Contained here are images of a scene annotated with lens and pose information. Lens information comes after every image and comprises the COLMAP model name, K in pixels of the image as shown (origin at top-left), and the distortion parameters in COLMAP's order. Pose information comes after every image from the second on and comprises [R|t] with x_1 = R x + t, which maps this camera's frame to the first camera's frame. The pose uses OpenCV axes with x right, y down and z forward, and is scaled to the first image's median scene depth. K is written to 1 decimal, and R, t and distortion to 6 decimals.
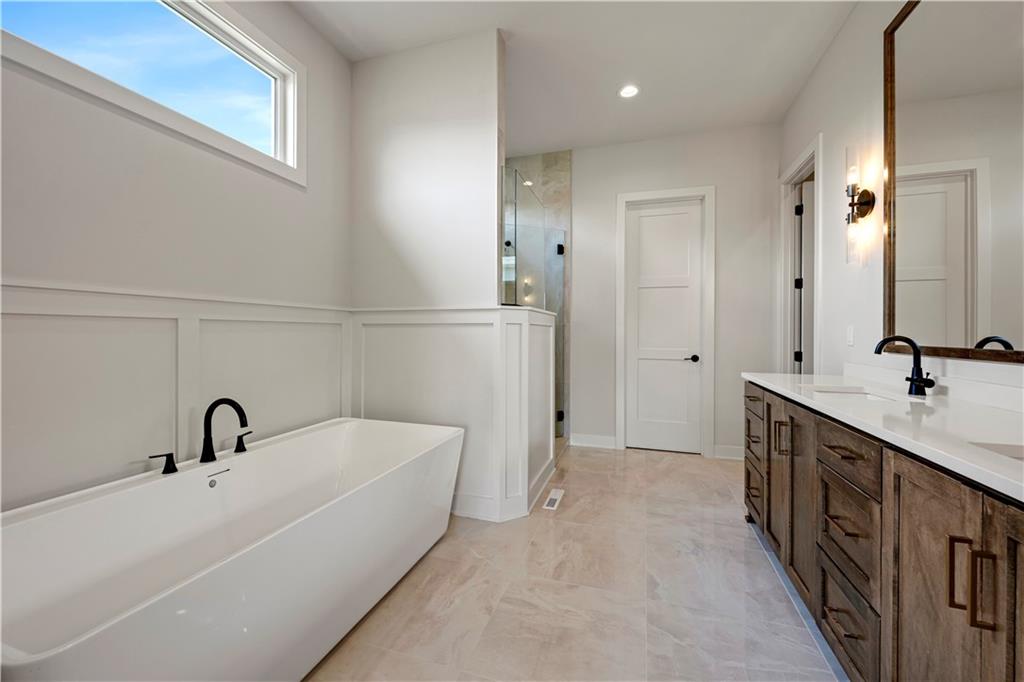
lens RADIAL K [[412.8, 0, 510.1], [0, 412.8, 331.2], [0, 0, 1]] dist [0.000140, -0.000040]
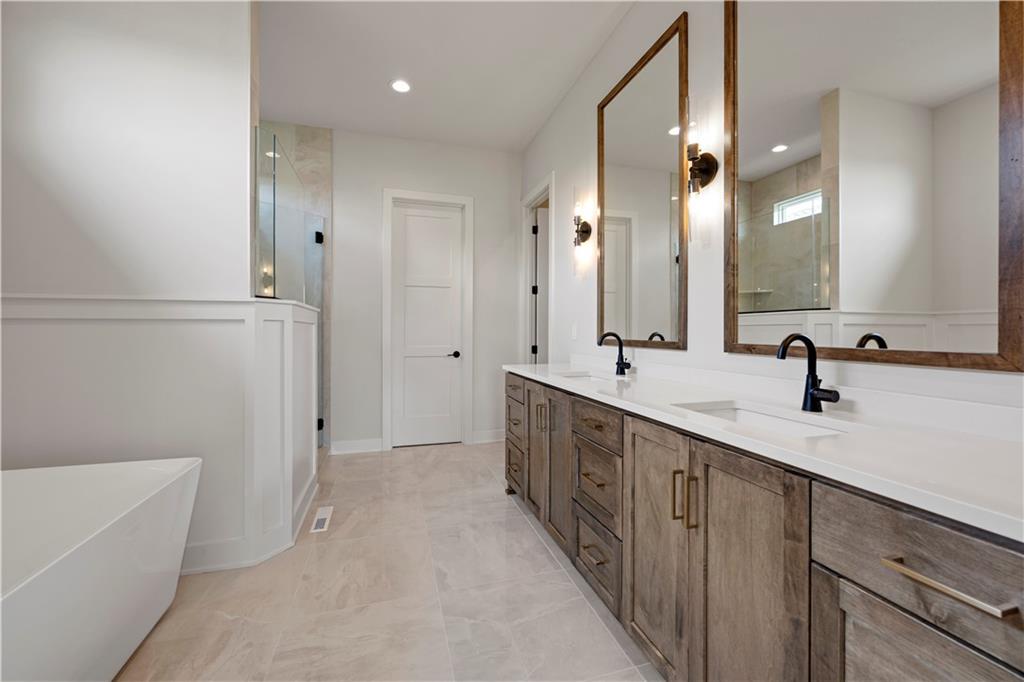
lens RADIAL K [[412.8, 0, 515.4], [0, 412.8, 330.0], [0, 0, 1]] dist [0.000140, -0.000040]
pose [[0.820778, -0.002978, 0.571240, -0.073675], [0.001920, 0.999995, 0.002454, -0.000056], [-0.571245, -0.000917, 0.820779, 0.046330]]
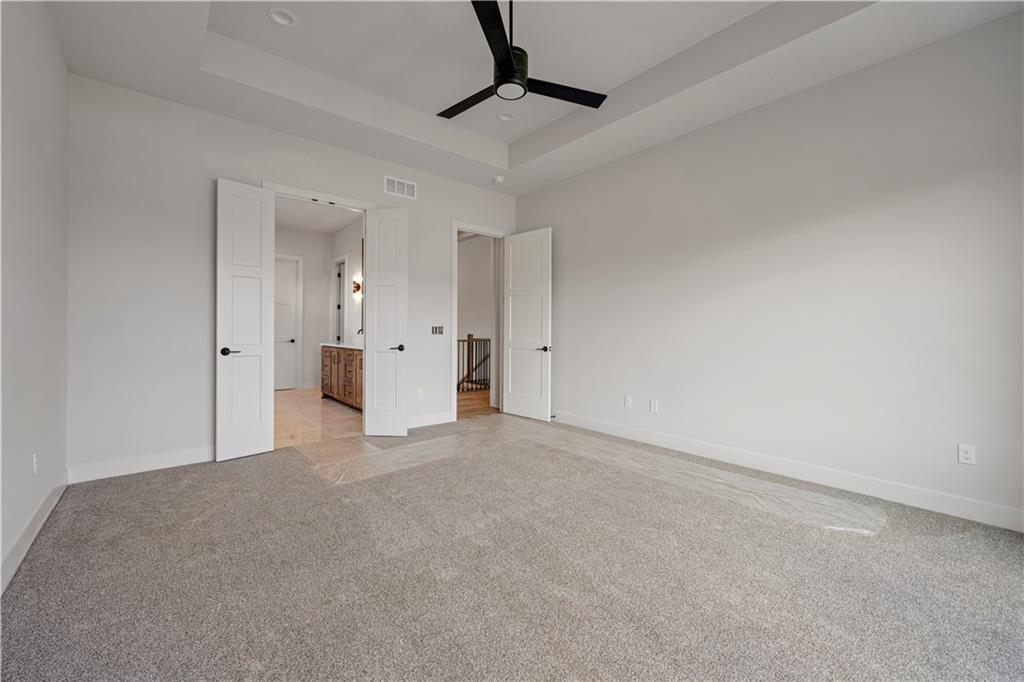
lens RADIAL K [[412.8, 0, 505.5], [0, 412.8, 332.7], [0, 0, 1]] dist [0.000140, -0.000040]
pose [[0.543613, -0.005980, 0.839315, -1.158231], [-0.007566, 0.999899, 0.012025, -0.008702], [-0.839302, -0.012887, 0.543513, -1.640599]]
